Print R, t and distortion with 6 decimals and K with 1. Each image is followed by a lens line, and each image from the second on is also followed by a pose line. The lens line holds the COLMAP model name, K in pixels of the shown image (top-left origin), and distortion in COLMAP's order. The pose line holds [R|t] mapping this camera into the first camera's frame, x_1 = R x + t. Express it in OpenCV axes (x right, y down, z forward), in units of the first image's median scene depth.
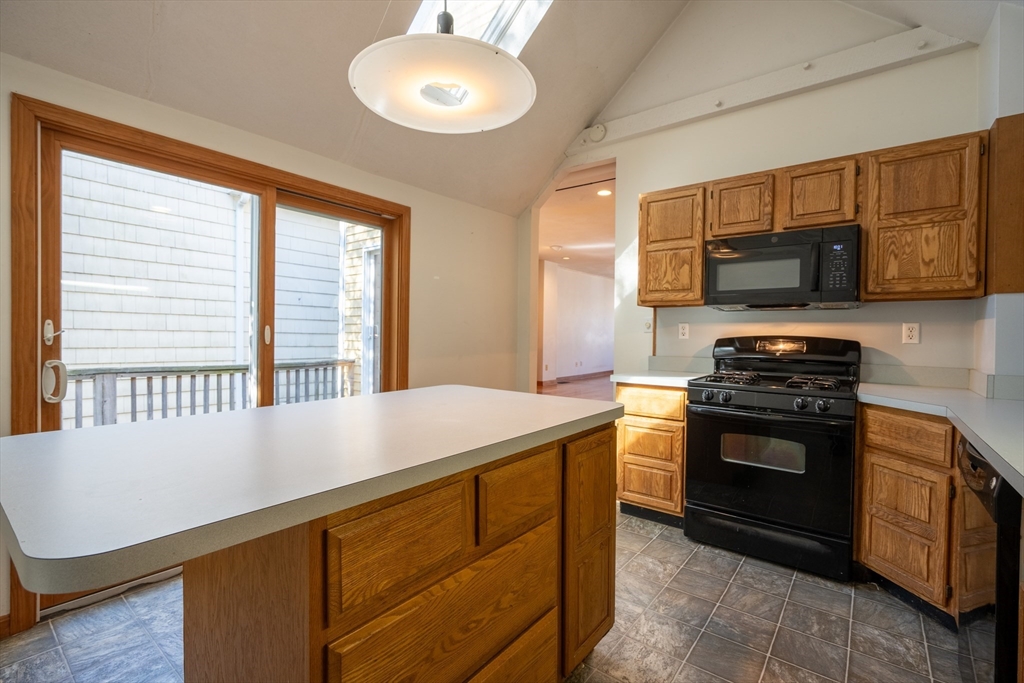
lens RADIAL K [[467.4, 0, 510.1], [0, 467.4, 340.9], [0, 0, 1]] dist [-0.002044, -0.000497]
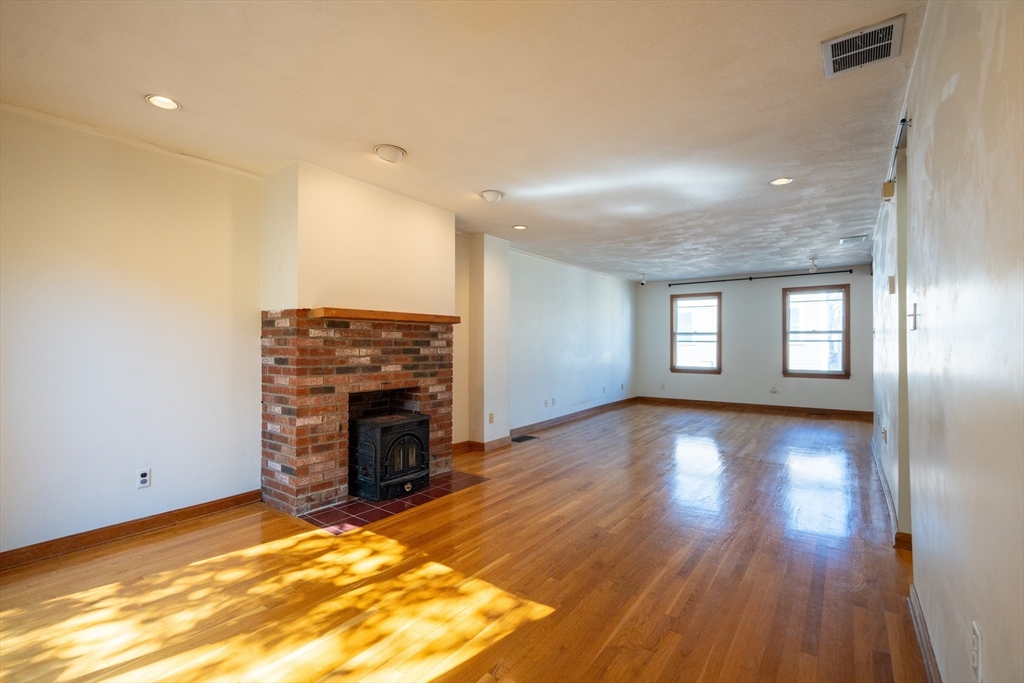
lens RADIAL K [[467.4, 0, 511.4], [0, 467.4, 342.3], [0, 0, 1]] dist [-0.002044, -0.000497]
pose [[0.999189, -0.014909, 0.037404, 0.080725], [0.015724, 0.999644, -0.021578, -0.023845], [-0.037069, 0.022149, 0.999067, 0.403839]]
